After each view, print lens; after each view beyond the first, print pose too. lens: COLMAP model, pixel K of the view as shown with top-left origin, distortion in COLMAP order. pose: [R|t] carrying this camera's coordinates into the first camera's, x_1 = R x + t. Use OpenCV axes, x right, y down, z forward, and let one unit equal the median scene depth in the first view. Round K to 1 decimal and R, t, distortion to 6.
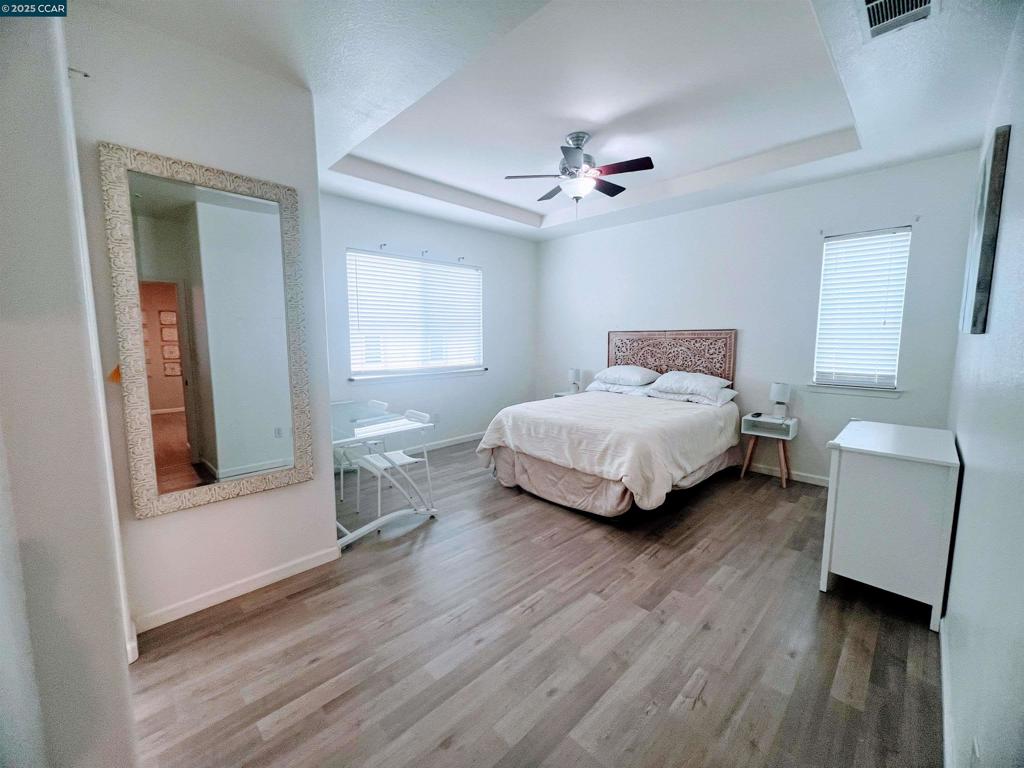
lens RADIAL K [[409.5, 0, 509.4], [0, 409.5, 383.5], [0, 0, 1]] dist [0.000644, 0.000133]
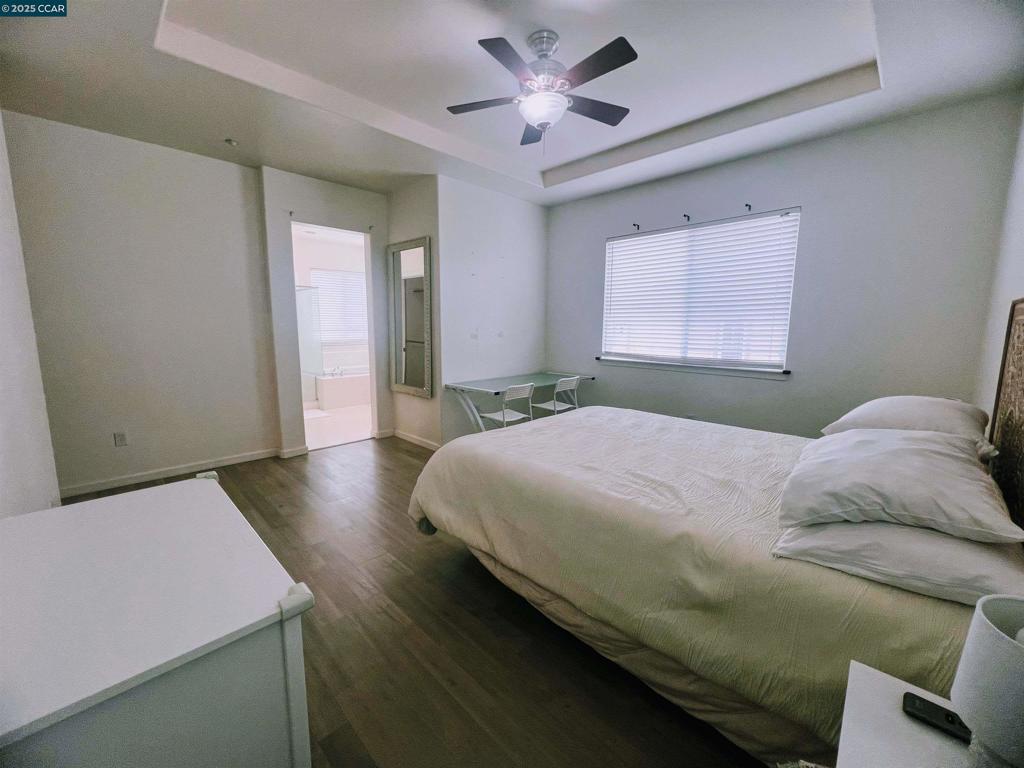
lens RADIAL K [[409.5, 0, 509.4], [0, 409.5, 383.5], [0, 0, 1]] dist [0.000644, 0.000133]
pose [[0.014294, 0.145447, -0.989263, 0.855804], [-0.122203, 0.982201, 0.142643, -0.085259], [0.992402, 0.118852, 0.031813, 0.866913]]
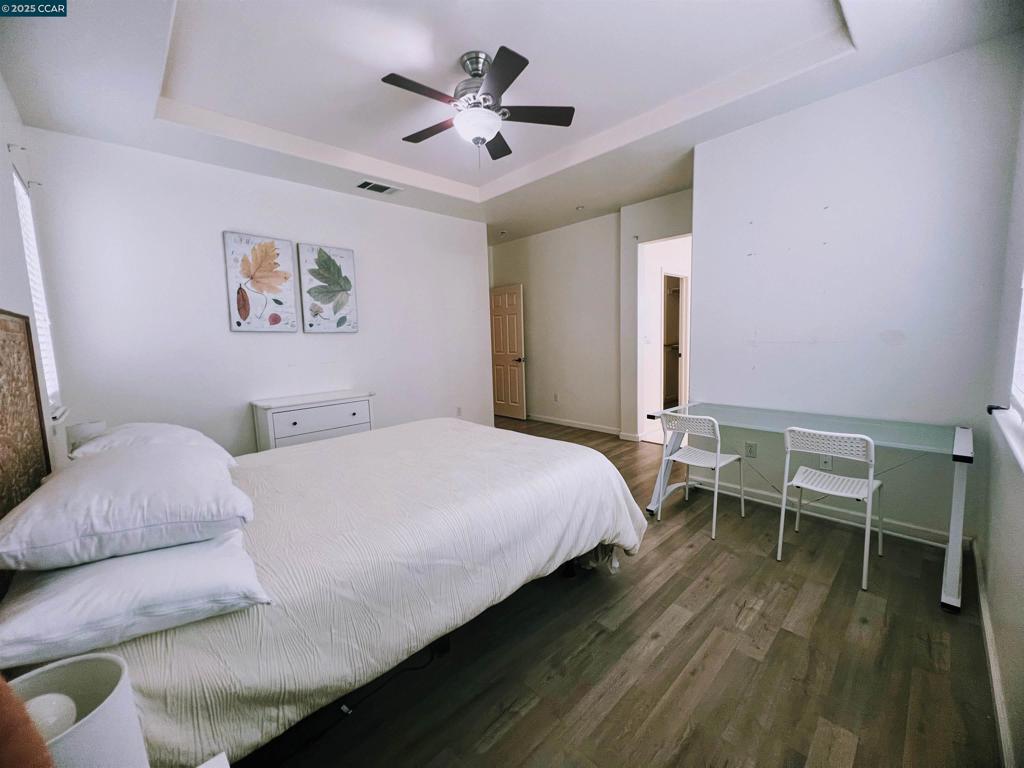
lens RADIAL K [[409.5, 0, 509.4], [0, 409.5, 383.5], [0, 0, 1]] dist [0.000644, 0.000133]
pose [[-0.999253, 0.037544, 0.009114, 0.108192], [0.038633, 0.972982, 0.227624, -0.164757], [-0.000322, 0.227806, -0.973707, 1.643871]]
